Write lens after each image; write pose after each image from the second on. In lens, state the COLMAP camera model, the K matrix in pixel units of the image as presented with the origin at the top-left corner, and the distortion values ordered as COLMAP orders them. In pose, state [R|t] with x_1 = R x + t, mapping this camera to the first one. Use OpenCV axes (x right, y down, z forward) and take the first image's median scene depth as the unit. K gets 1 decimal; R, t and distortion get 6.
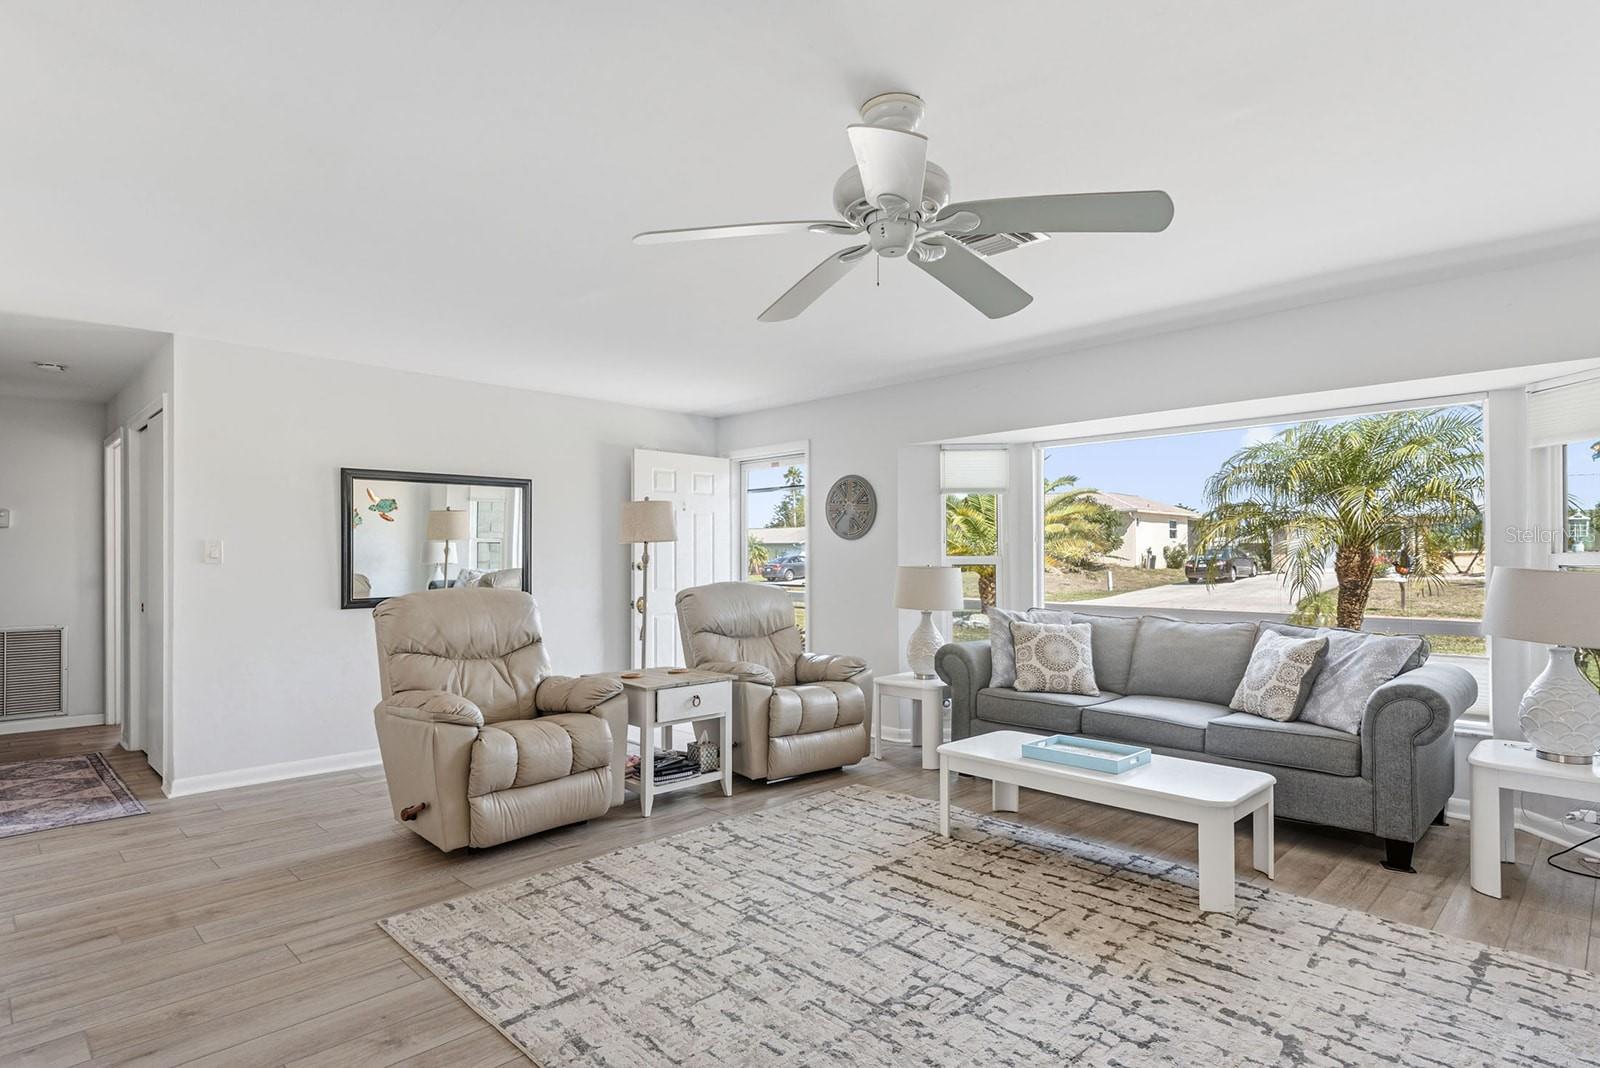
lens RADIAL K [[838.9, 0, 802.1], [0, 838.9, 540.2], [0, 0, 1]] dist [0.014572, -0.007120]
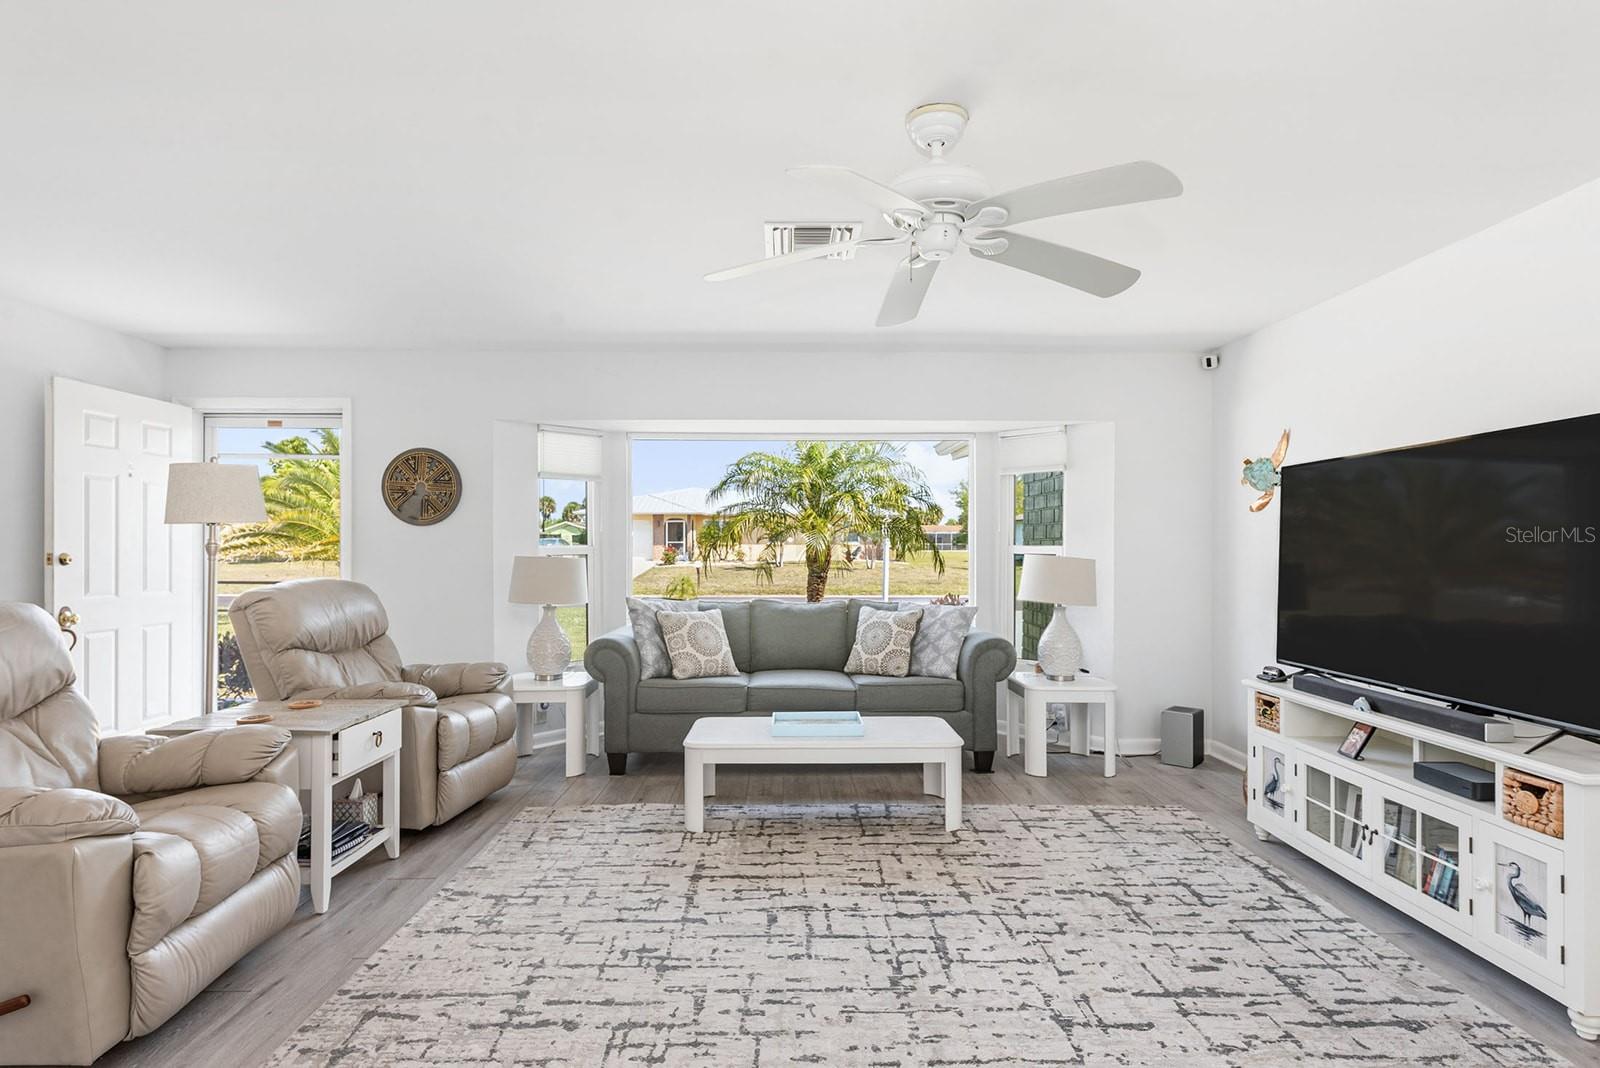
lens RADIAL K [[838.9, 0, 804.1], [0, 838.9, 532.0], [0, 0, 1]] dist [0.014572, -0.007120]
pose [[0.692121, 0.015597, 0.721613, -0.516901], [-0.017199, 0.999839, -0.005114, 0.007000], [-0.721576, -0.008871, 0.692278, 0.269967]]
